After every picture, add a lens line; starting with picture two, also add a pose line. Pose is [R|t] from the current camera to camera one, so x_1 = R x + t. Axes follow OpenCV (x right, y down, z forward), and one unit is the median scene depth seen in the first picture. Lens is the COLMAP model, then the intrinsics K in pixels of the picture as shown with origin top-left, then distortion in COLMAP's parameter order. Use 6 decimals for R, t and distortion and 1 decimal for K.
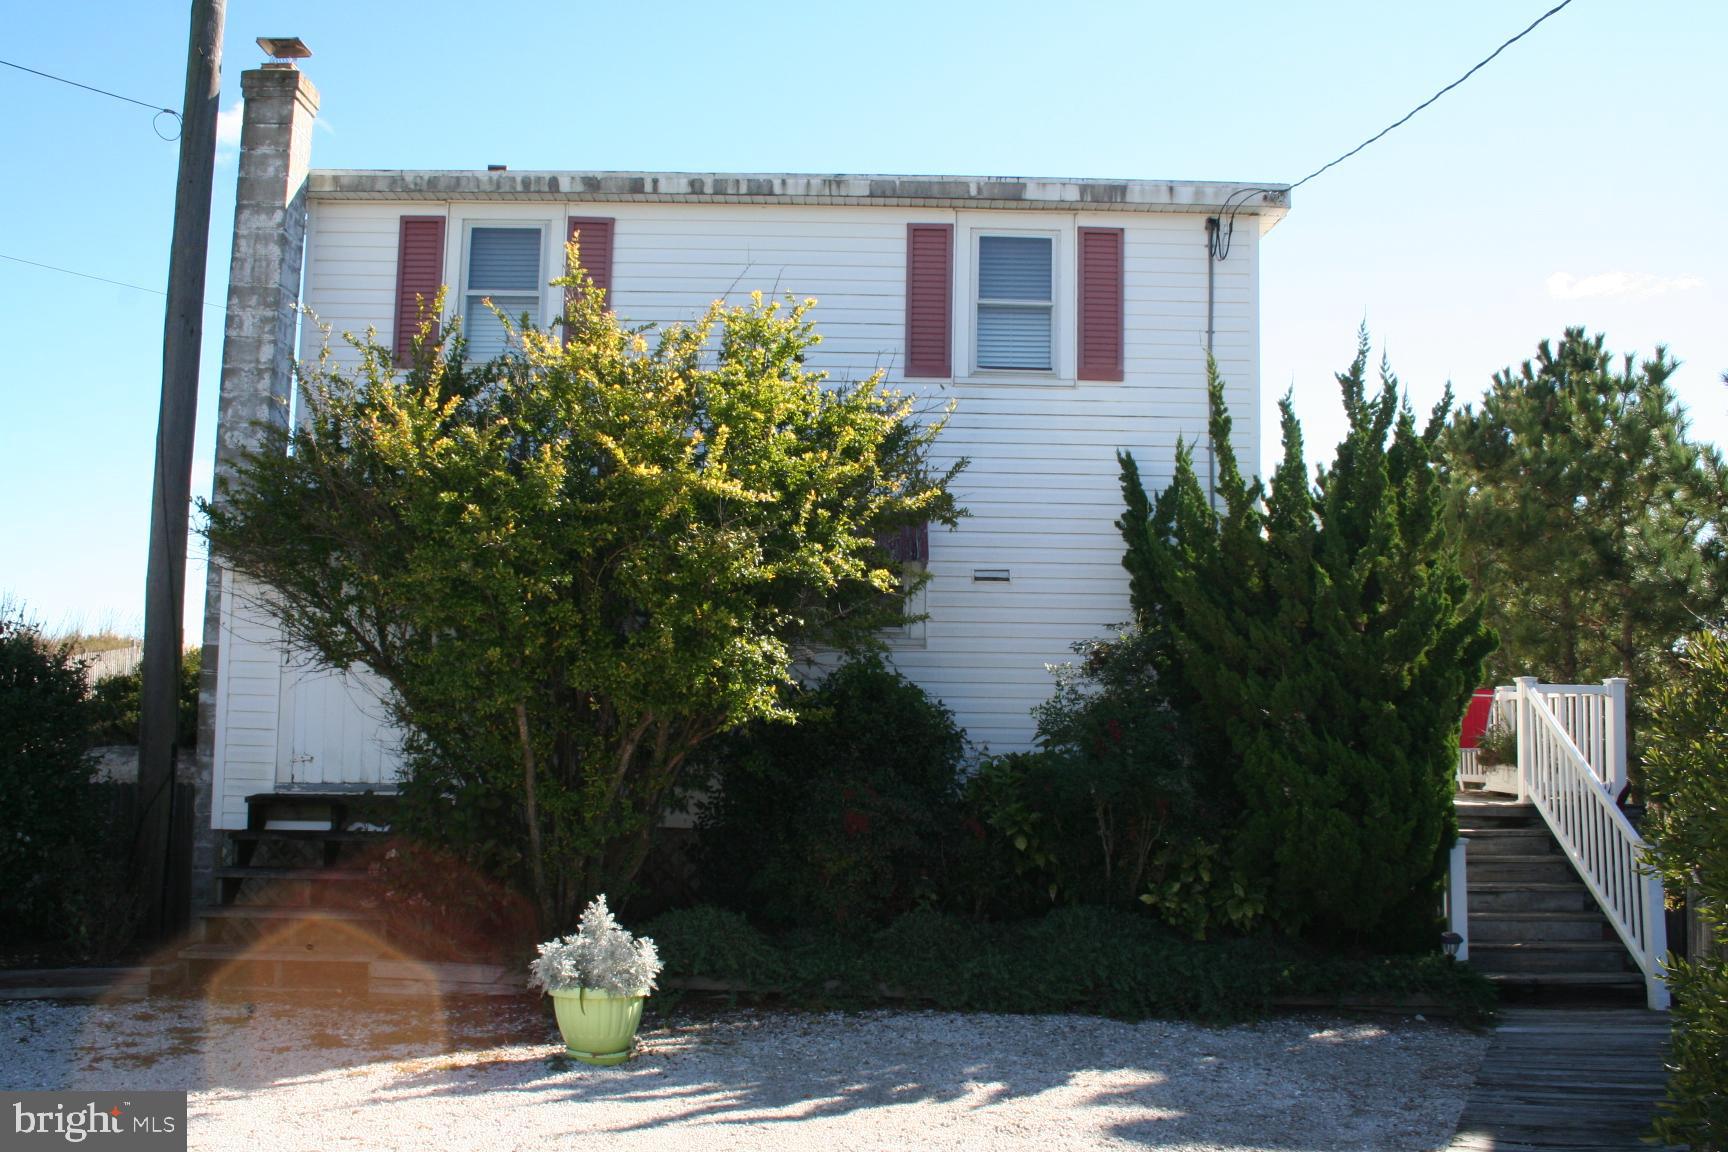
lens RADIAL K [[1640.0, 0, 859.2], [0, 1640.0, 586.3], [0, 0, 1]] dist [-0.083276, 0.000000]
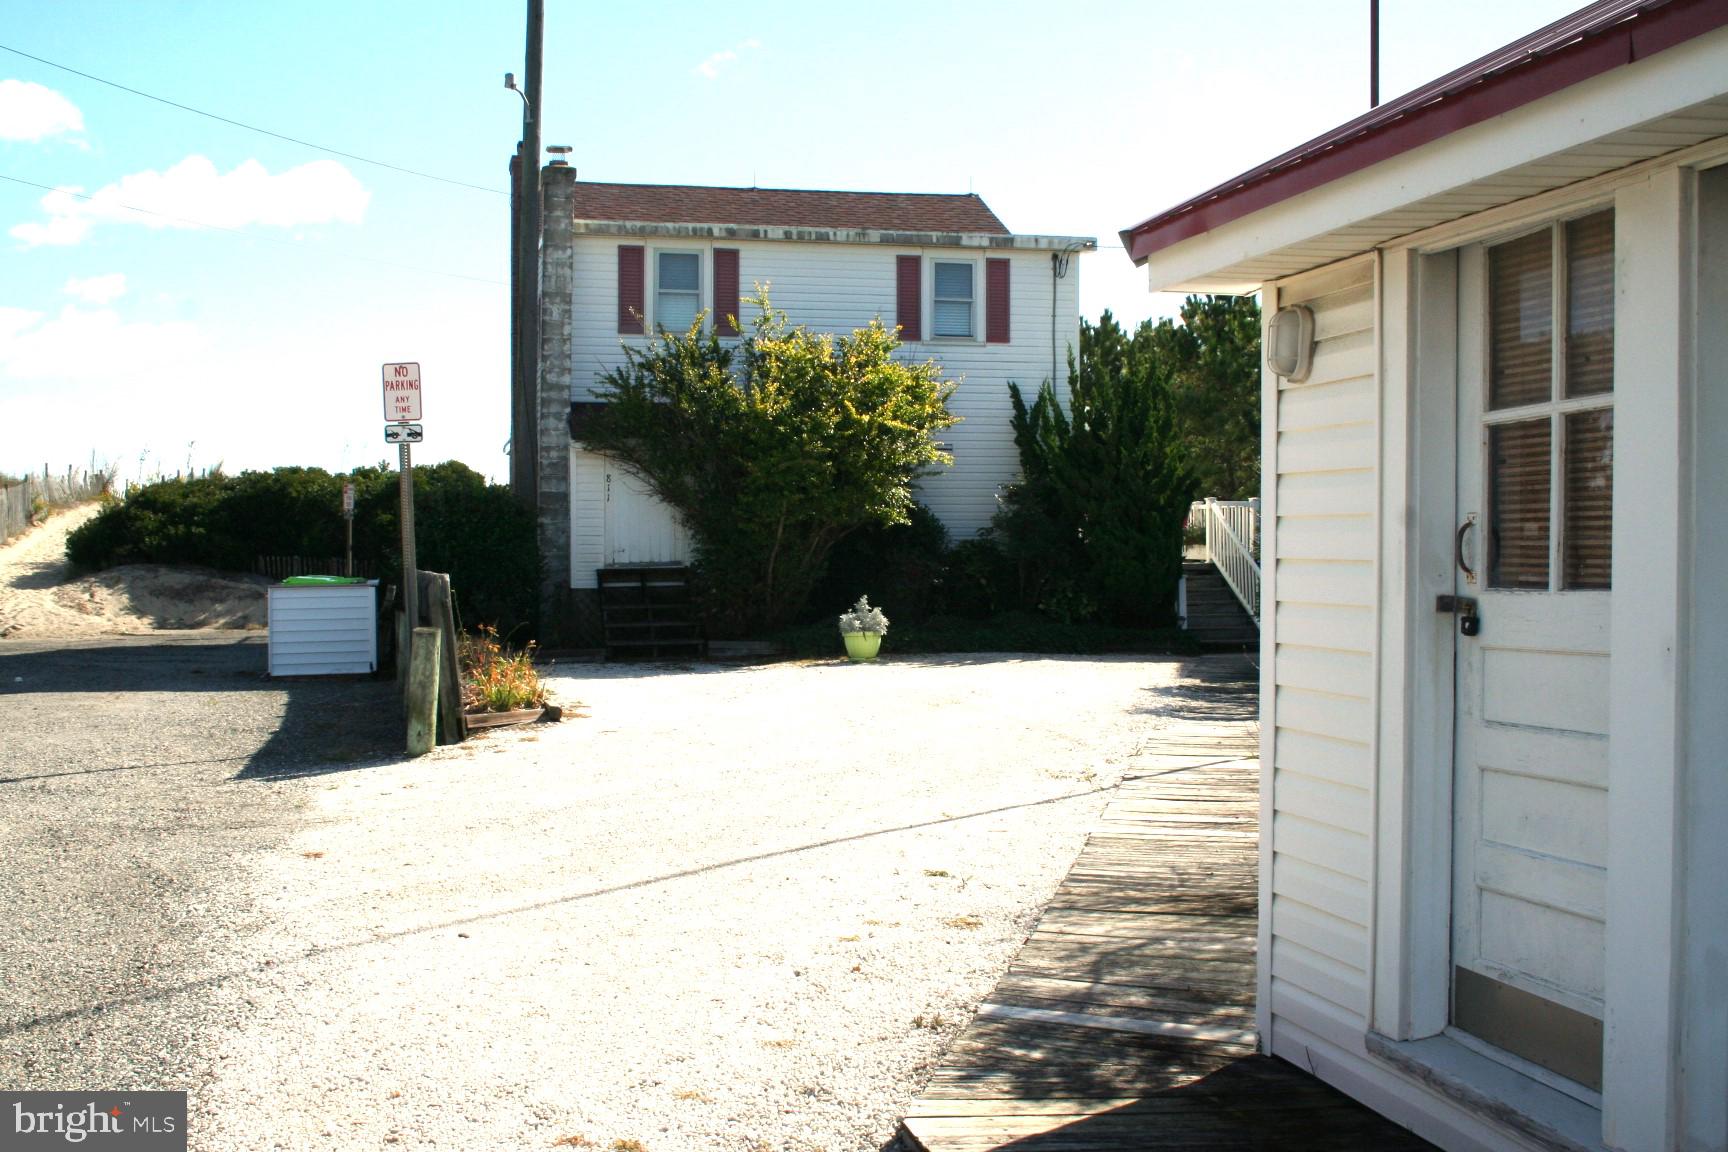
lens RADIAL K [[2020.5, 0, 866.6], [0, 2020.5, 571.4], [0, 0, 1]] dist [-0.017845, 0.000000]
pose [[0.971150, -0.023216, 0.237339, -0.581221], [-0.000273, 0.995141, 0.098462, -0.097032], [-0.238471, -0.095686, 0.966424, -1.287095]]
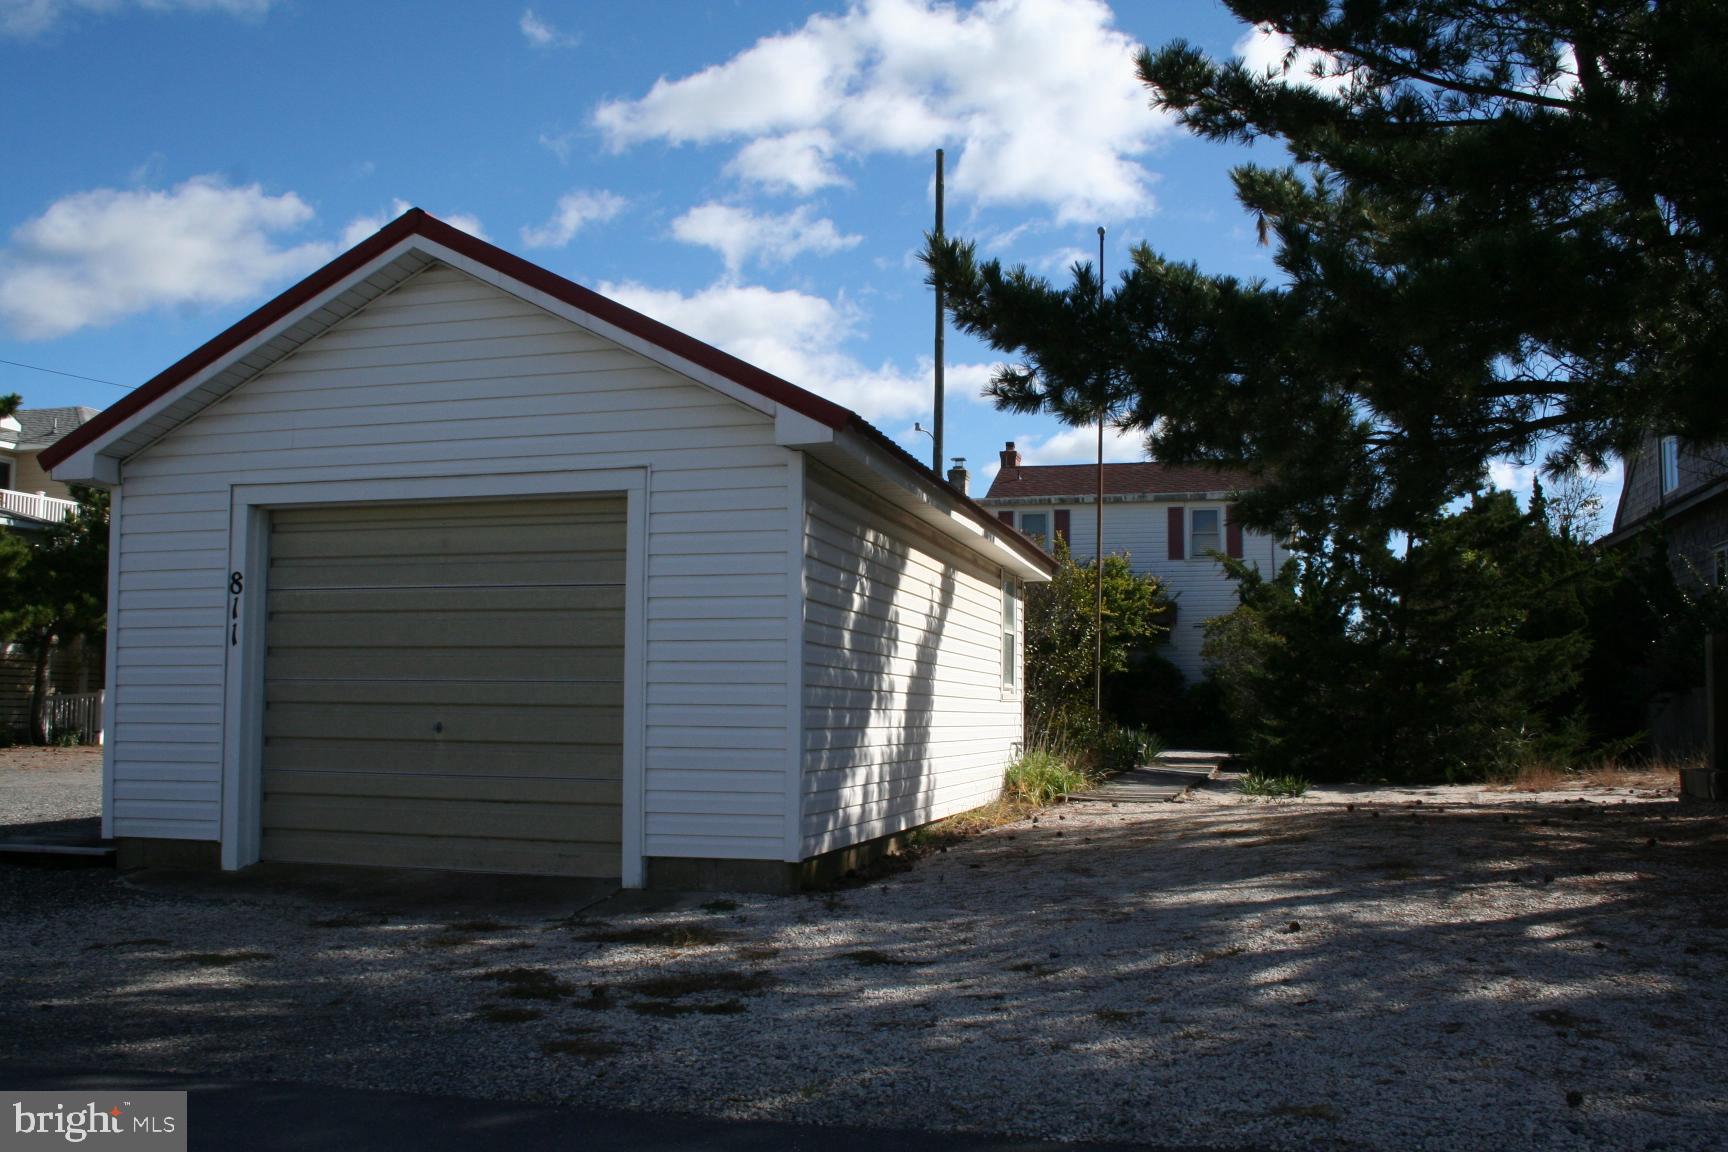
lens RADIAL K [[1640.0, 0, 865.8], [0, 1640.0, 577.4], [0, 0, 1]] dist [-0.083276, 0.000000]
pose [[0.967699, -0.035294, -0.249624, 0.249516], [0.034642, 0.999375, -0.007004, -0.097765], [0.249716, -0.001870, 0.968317, -2.139709]]
